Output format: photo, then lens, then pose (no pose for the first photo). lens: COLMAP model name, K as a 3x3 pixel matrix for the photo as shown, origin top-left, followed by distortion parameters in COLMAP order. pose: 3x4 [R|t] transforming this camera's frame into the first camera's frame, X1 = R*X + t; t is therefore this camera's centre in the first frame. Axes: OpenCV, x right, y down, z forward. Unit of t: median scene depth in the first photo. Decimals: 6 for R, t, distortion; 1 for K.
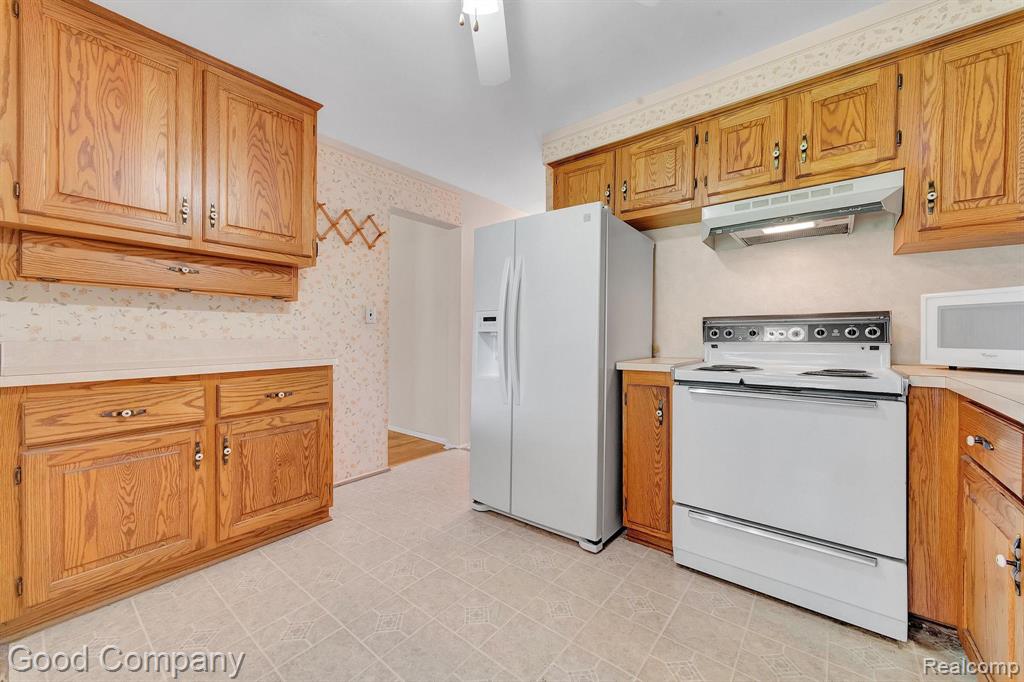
lens RADIAL K [[400.1, 0, 513.2], [0, 400.1, 337.8], [0, 0, 1]] dist [0.002130, -0.000042]
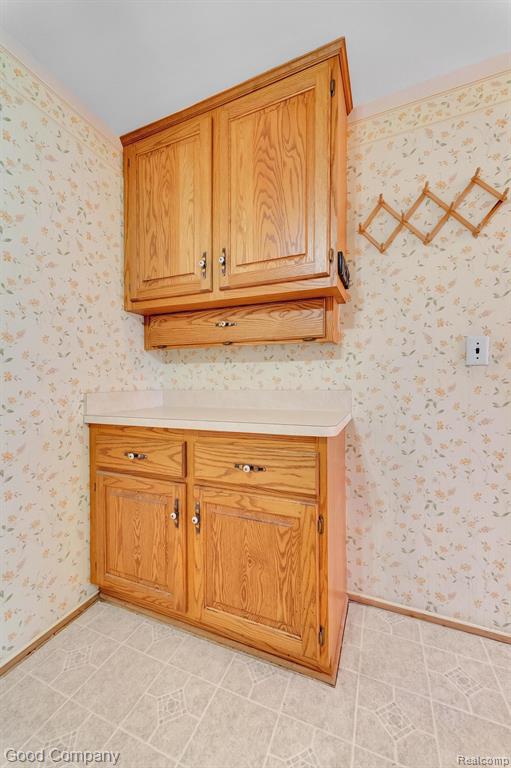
lens RADIAL K [[300.1, 0, 249.0], [0, 300.1, 383.6], [0, 0, 1]] dist [0.002130, -0.000042]
pose [[0.271331, 0.002406, -0.962483, -0.045400], [-0.003359, 0.999993, 0.001553, -0.014249], [0.962480, 0.002812, 0.271337, 0.824903]]
